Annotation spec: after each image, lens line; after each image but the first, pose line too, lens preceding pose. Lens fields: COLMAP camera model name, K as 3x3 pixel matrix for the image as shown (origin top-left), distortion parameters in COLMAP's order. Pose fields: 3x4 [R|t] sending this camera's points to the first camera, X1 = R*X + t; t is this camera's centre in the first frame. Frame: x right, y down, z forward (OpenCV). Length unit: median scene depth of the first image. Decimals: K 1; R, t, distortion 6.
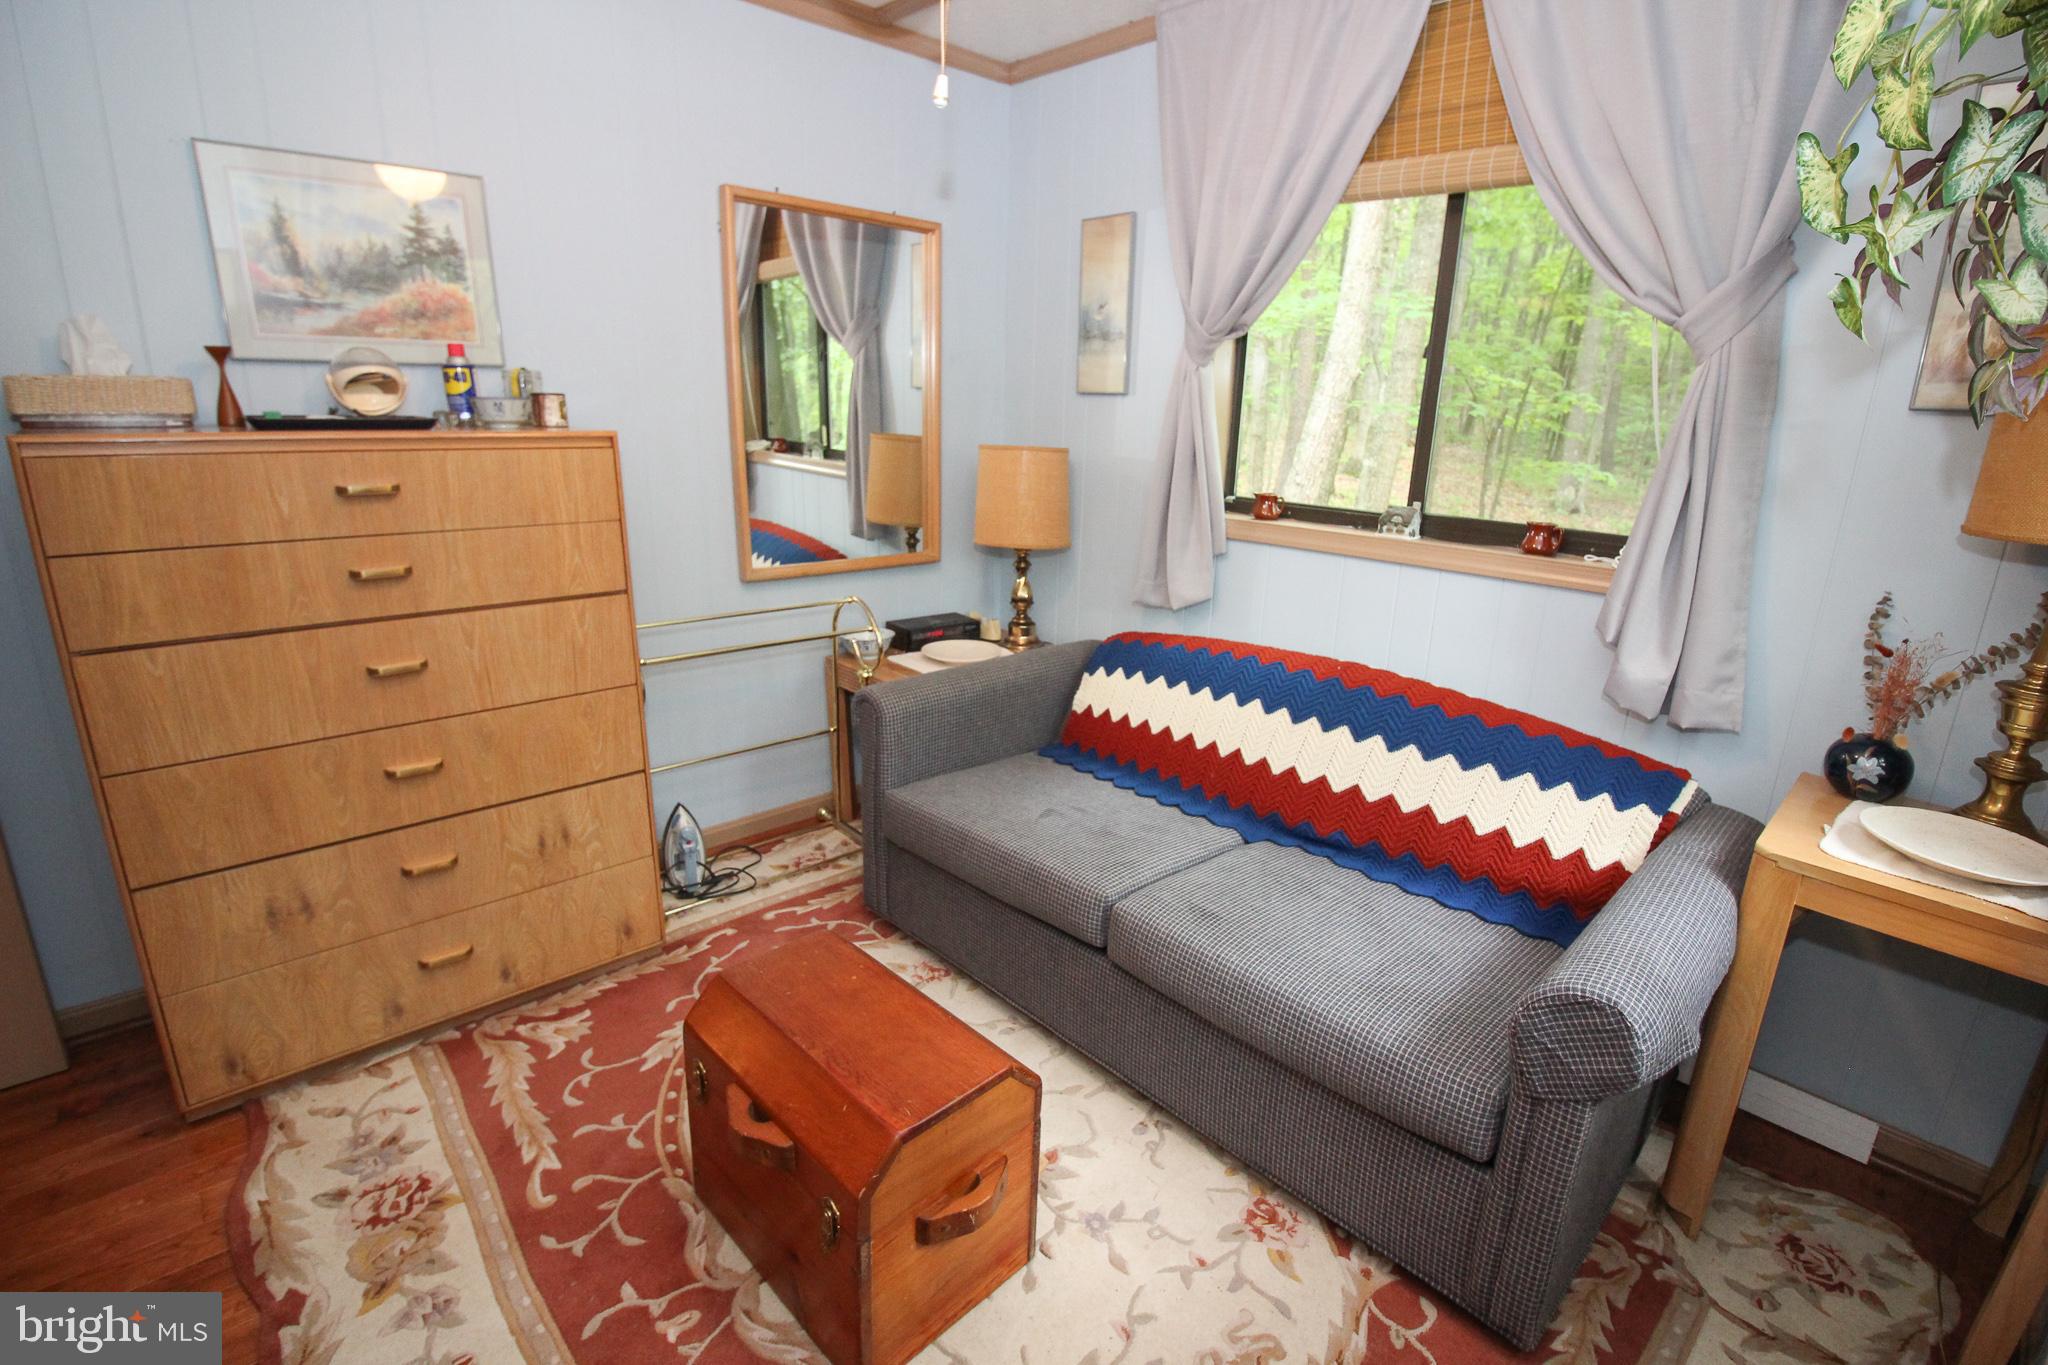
lens RADIAL K [[947.3, 0, 1047.2], [0, 947.3, 672.5], [0, 0, 1]] dist [-0.000497, -0.015317]
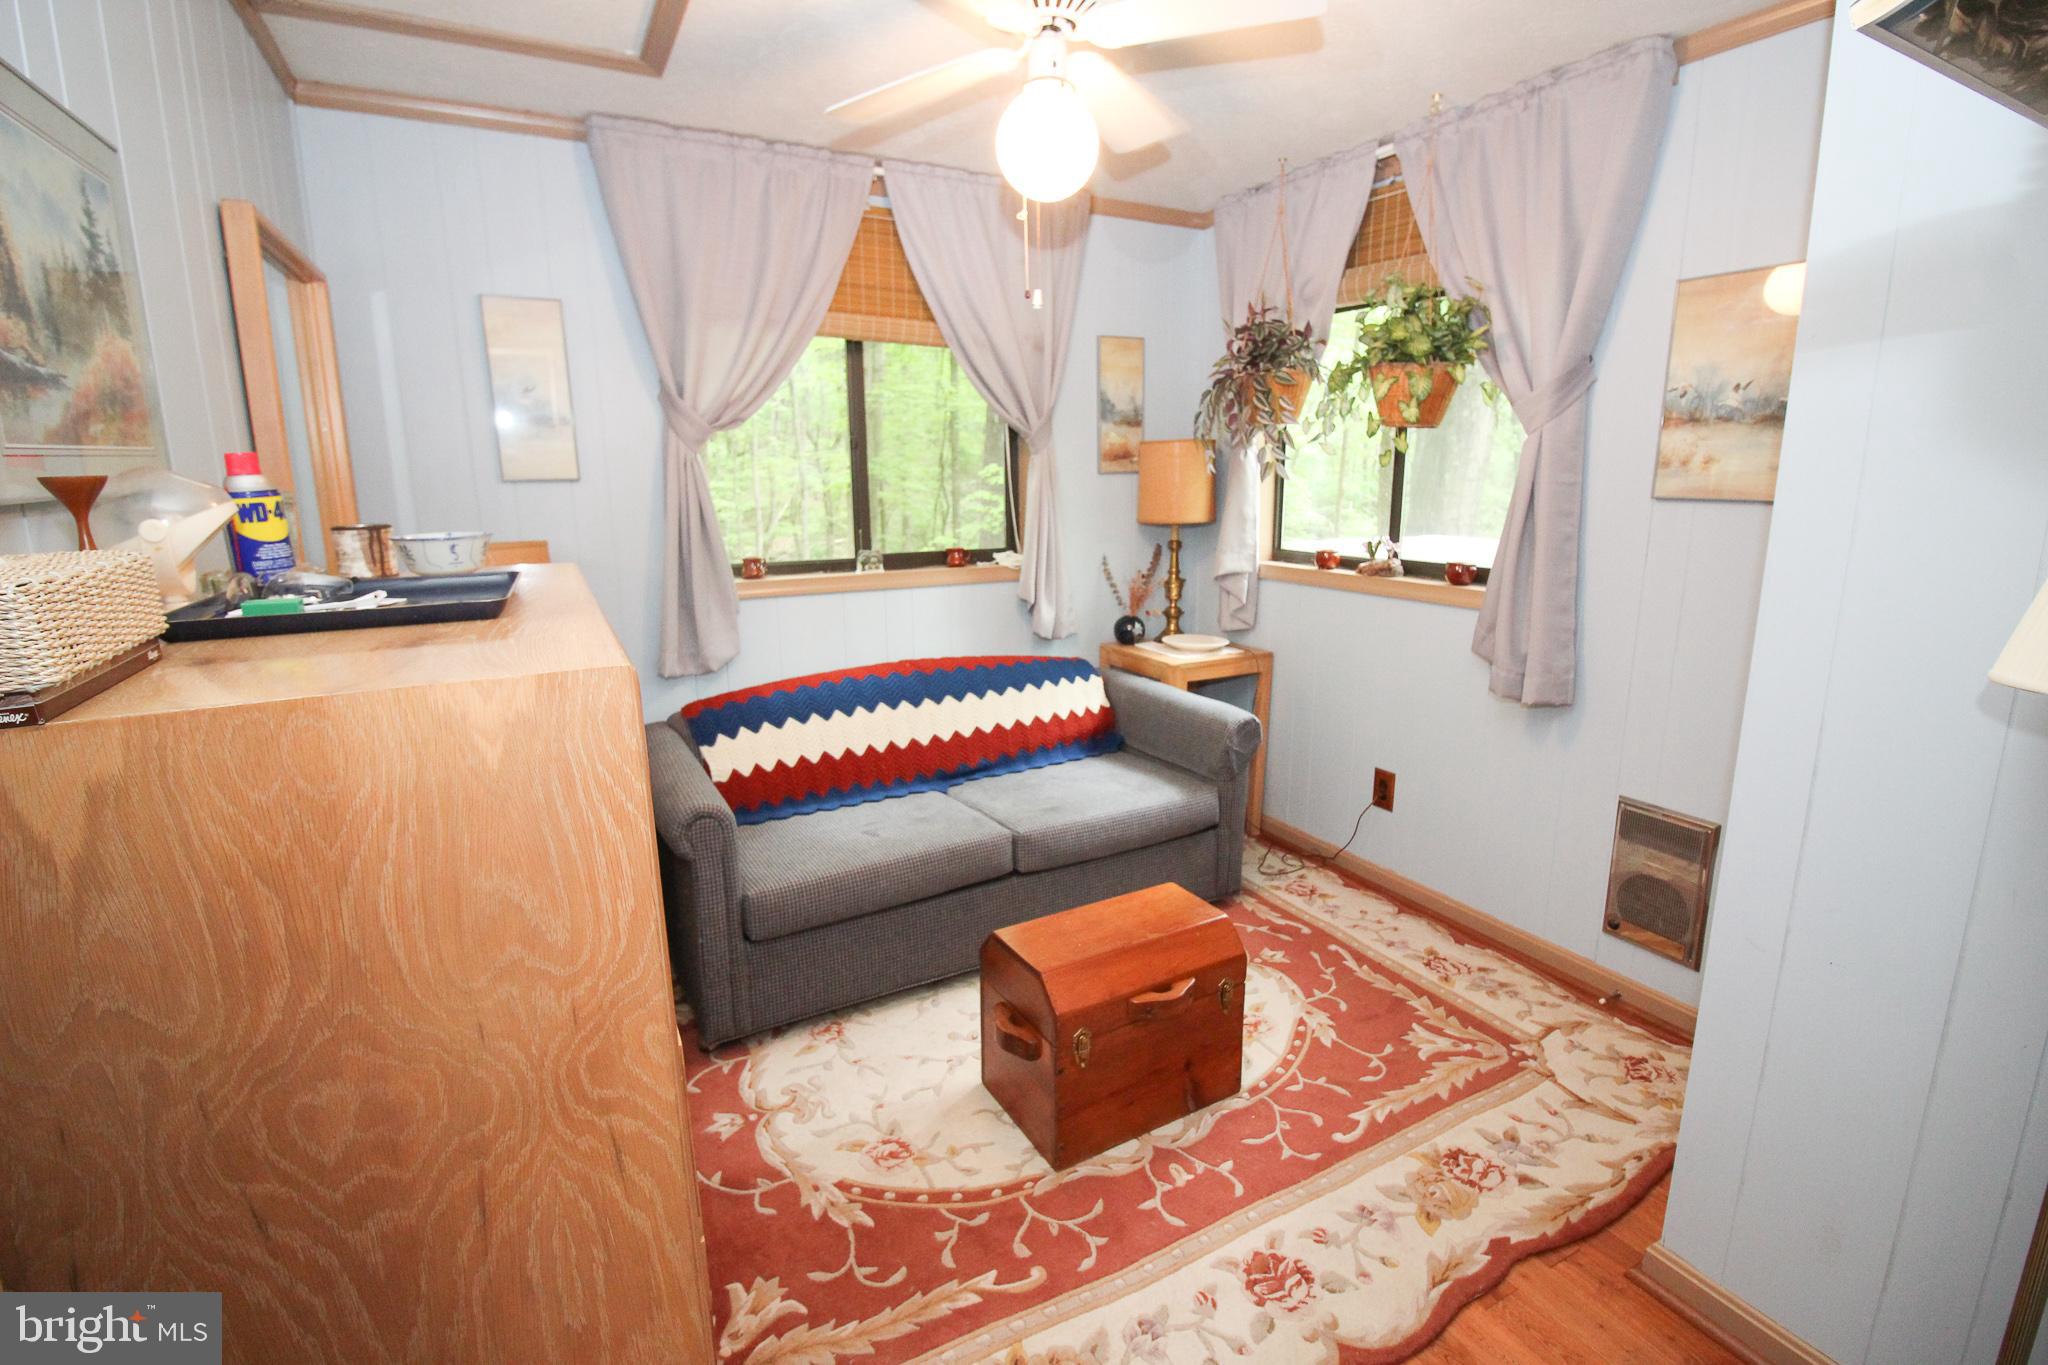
lens RADIAL K [[947.3, 0, 1047.2], [0, 947.3, 672.5], [0, 0, 1]] dist [-0.000497, -0.015317]
pose [[0.248897, -0.237431, 0.938976, -1.086259], [0.276958, 0.946451, 0.165907, -0.190976], [-0.928086, 0.218763, 0.301328, 0.426179]]
